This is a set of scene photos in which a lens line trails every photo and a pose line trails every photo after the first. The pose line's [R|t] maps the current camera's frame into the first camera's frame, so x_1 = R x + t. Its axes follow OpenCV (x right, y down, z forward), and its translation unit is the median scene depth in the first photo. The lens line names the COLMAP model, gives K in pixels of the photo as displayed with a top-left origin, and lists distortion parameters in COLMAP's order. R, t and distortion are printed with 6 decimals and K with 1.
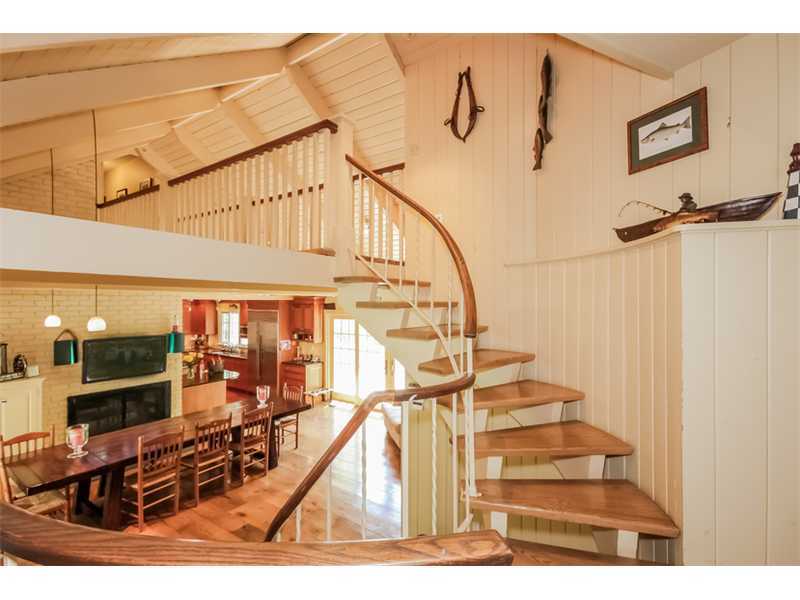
lens RADIAL K [[354.1, 0, 411.2], [0, 354.1, 308.9], [0, 0, 1]] dist [0.003840, -0.000671]
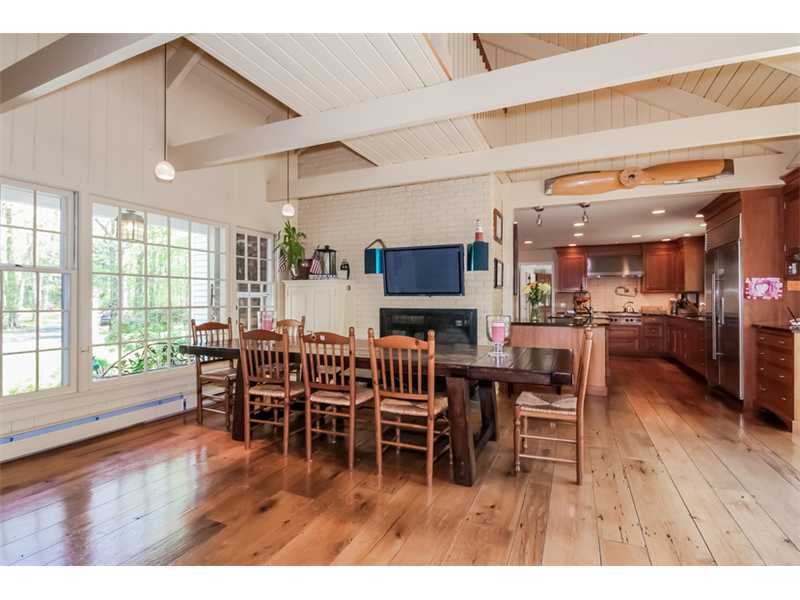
lens RADIAL K [[372.8, 0, 396.6], [0, 372.8, 299.1], [0, 0, 1]] dist [-0.000312, -0.000522]
pose [[0.170144, 0.002854, -0.985415, 0.067287], [-0.002104, 0.999995, 0.002533, 0.223651], [0.985417, 0.001642, 0.170149, 0.880897]]
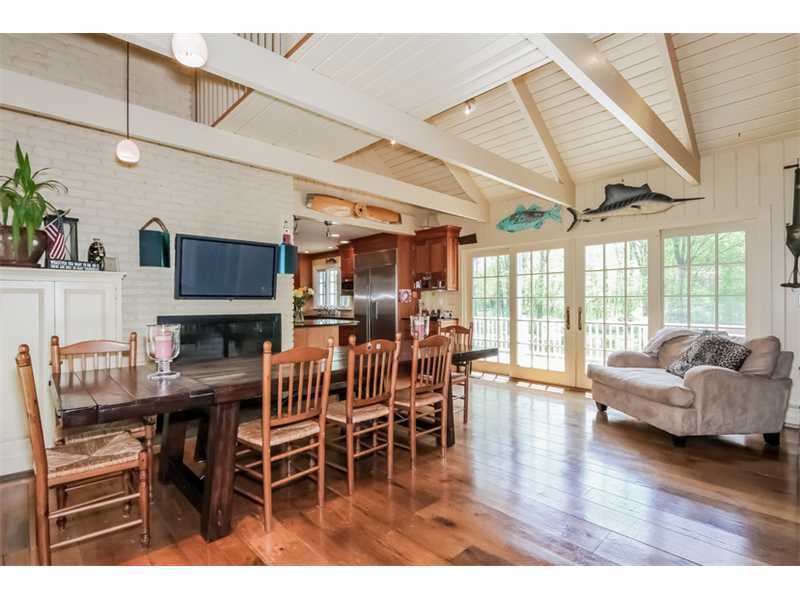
lens RADIAL K [[394.7, 0, 397.4], [0, 394.7, 302.1], [0, 0, 1]] dist [-0.000557, 0.000592]
pose [[0.970700, -0.001503, -0.240291, -0.331894], [0.001206, 0.999998, -0.001382, 0.224951], [0.240293, 0.001052, 0.970700, 0.370732]]
